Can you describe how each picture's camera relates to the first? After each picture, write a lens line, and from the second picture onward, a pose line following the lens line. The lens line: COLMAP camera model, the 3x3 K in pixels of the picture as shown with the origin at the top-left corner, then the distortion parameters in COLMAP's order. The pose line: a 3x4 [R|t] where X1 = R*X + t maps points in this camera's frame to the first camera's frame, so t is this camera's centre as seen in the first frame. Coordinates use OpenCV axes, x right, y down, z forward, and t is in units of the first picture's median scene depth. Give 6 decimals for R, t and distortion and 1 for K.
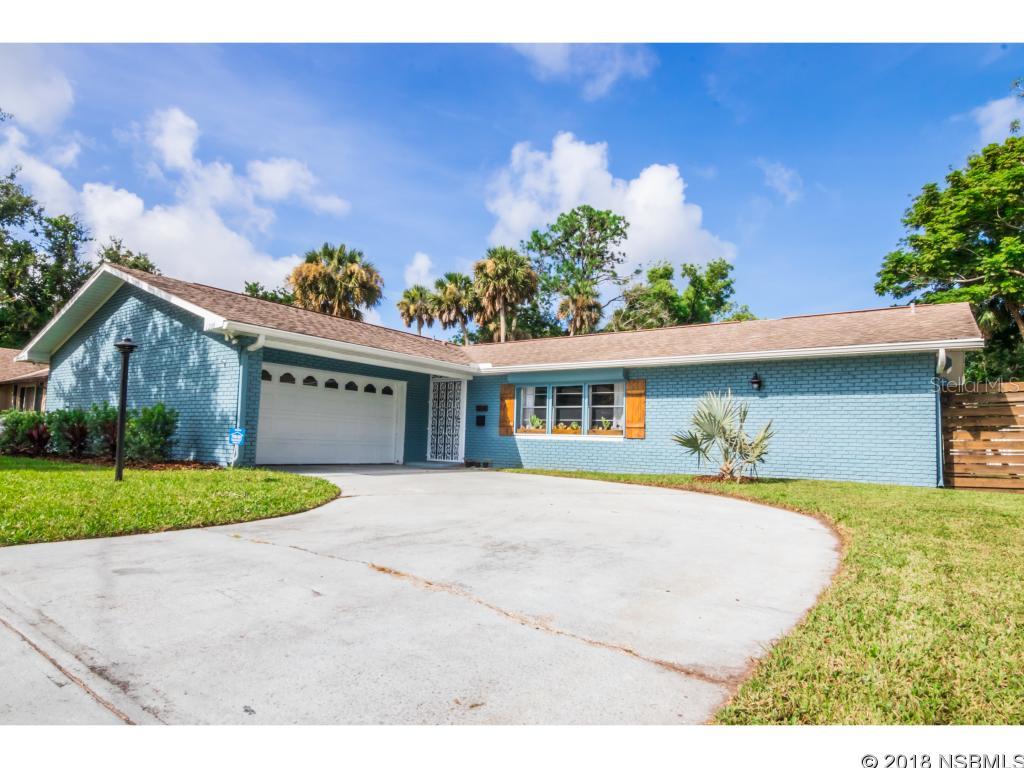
lens RADIAL K [[601.0, 0, 509.3], [0, 601.0, 386.5], [0, 0, 1]] dist [0.001715, -0.016802]
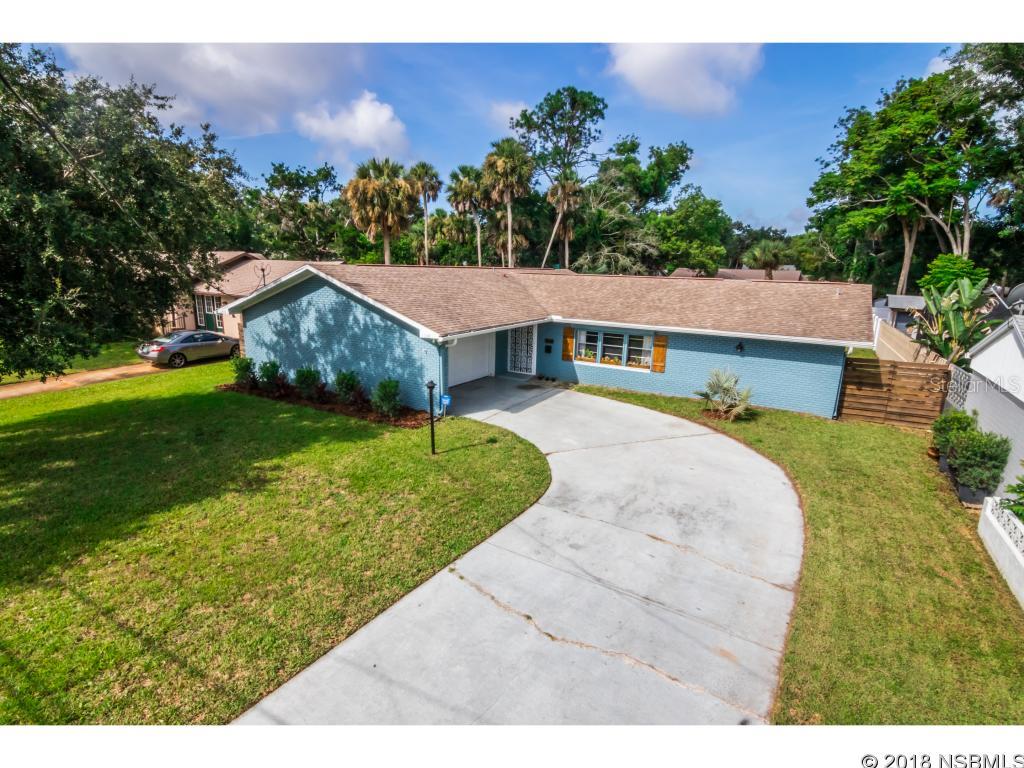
lens RADIAL K [[514.9, 0, 512.0], [0, 514.9, 384.0], [0, 0, 1]] dist [-0.000857, -0.018147]
pose [[0.996404, -0.022554, 0.081676, -0.140430], [-0.004339, 0.949076, 0.315016, -0.151919], [-0.084622, -0.314238, 0.945565, -0.133090]]
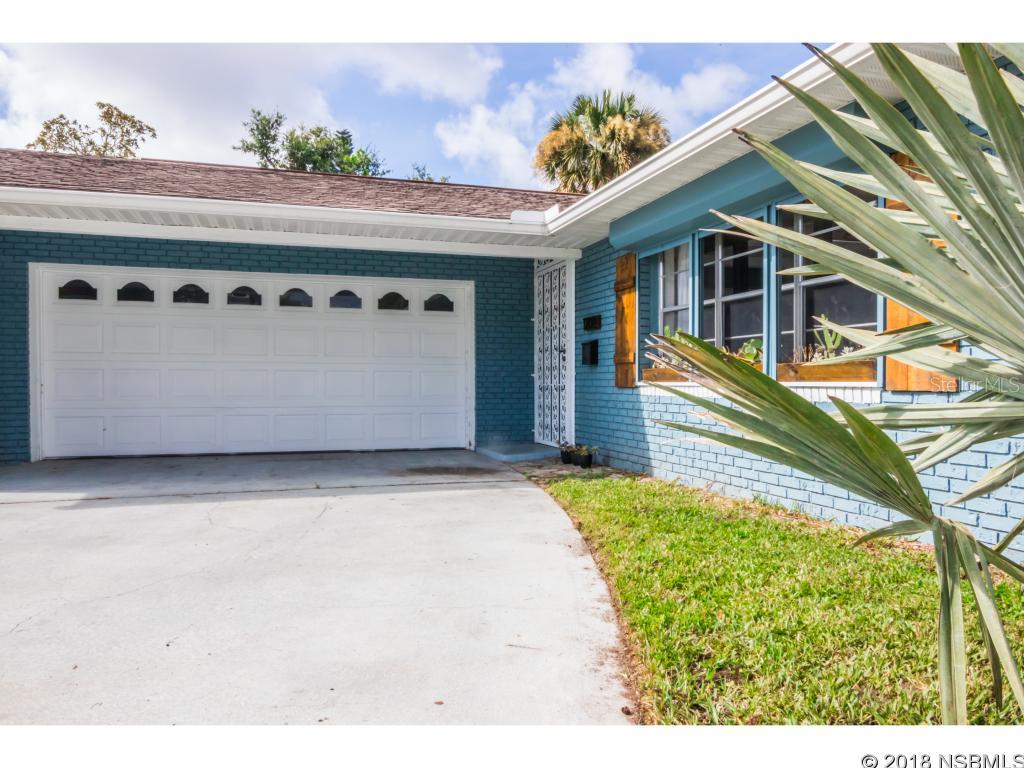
lens RADIAL K [[735.5, 0, 512.0], [0, 735.5, 384.0], [0, 0, 1]] dist [0.001078, 0.000110]
pose [[0.794509, -0.029653, -0.606528, 0.124630], [0.079670, 0.995264, 0.055703, 0.026142], [0.602003, -0.092578, 0.793109, 0.321492]]
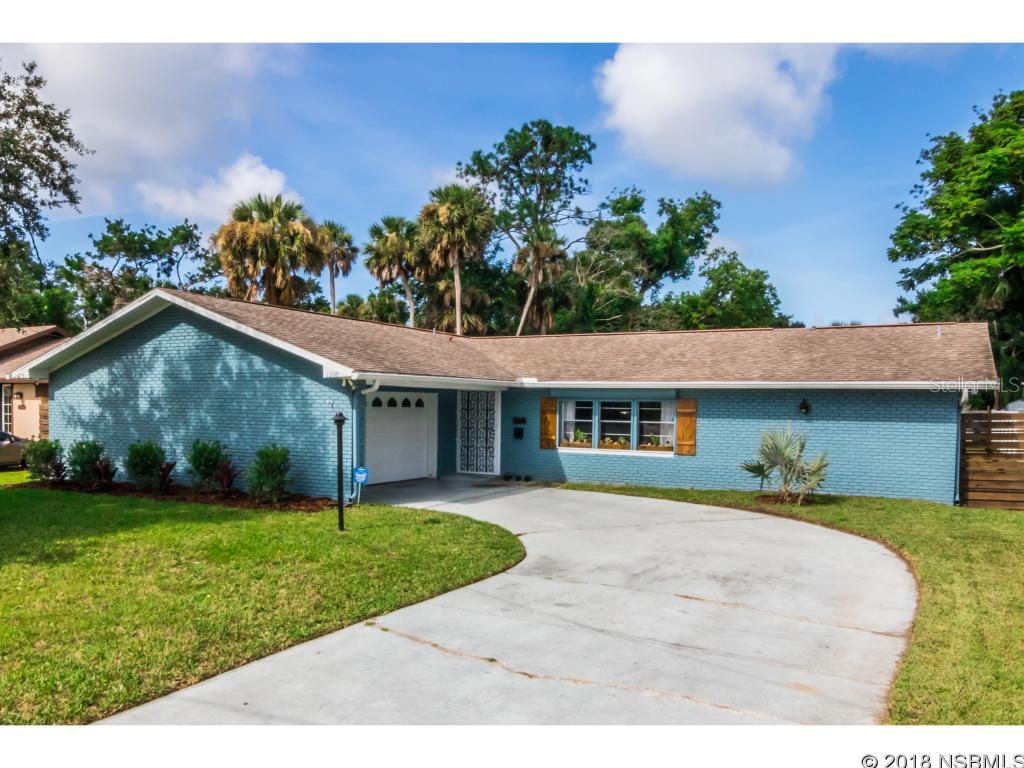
lens RADIAL K [[811.6, 0, 488.5], [0, 811.6, 416.1], [0, 0, 1]] dist [0.004280, -0.027480]
pose [[0.993115, -0.017922, 0.115760, -0.143021], [0.004905, 0.993722, 0.111767, -0.068281], [-0.117037, -0.110430, 0.986969, -0.170609]]
